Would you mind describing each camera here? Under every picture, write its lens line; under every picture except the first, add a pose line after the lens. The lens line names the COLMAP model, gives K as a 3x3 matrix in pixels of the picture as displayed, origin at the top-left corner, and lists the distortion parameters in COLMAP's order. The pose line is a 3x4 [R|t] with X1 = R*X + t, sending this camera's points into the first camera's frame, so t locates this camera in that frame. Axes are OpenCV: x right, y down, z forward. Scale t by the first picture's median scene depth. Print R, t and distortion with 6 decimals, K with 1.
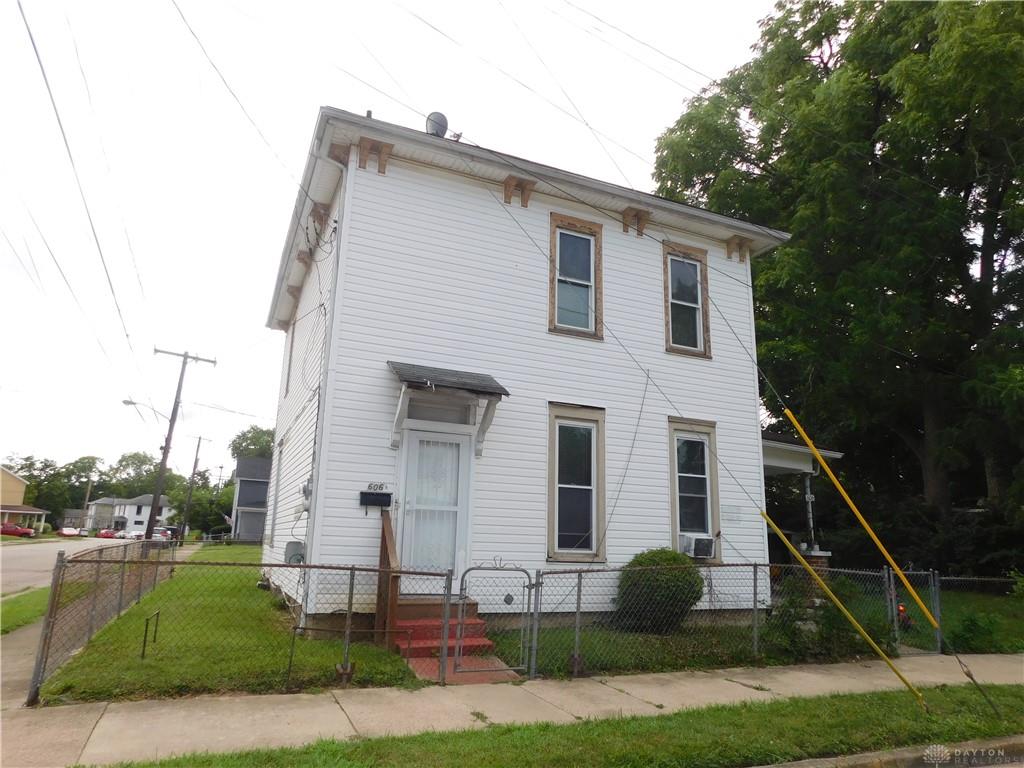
lens RADIAL K [[670.2, 0, 516.0], [0, 670.2, 386.7], [0, 0, 1]] dist [-0.066256, 0.060879]
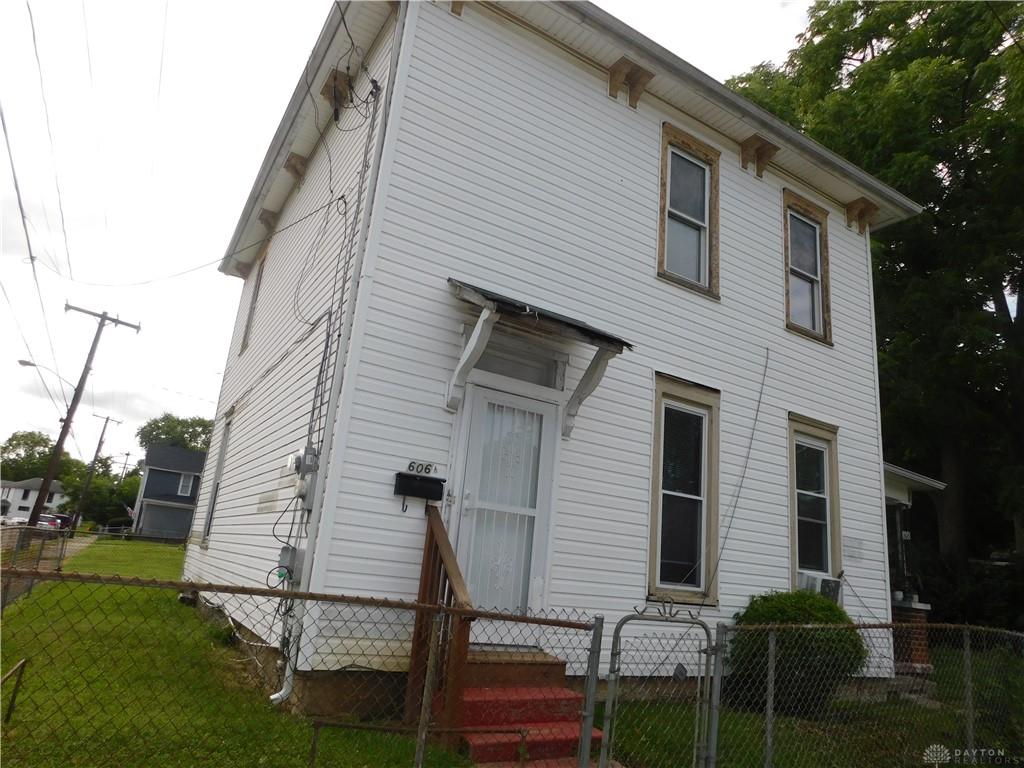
lens RADIAL K [[670.2, 0, 516.0], [0, 670.2, 386.7], [0, 0, 1]] dist [-0.066256, 0.060879]
pose [[0.989682, 0.097901, 0.104616, -0.157462], [-0.094906, 0.994931, -0.033246, 0.070285], [-0.107341, 0.022974, 0.993957, 0.294340]]
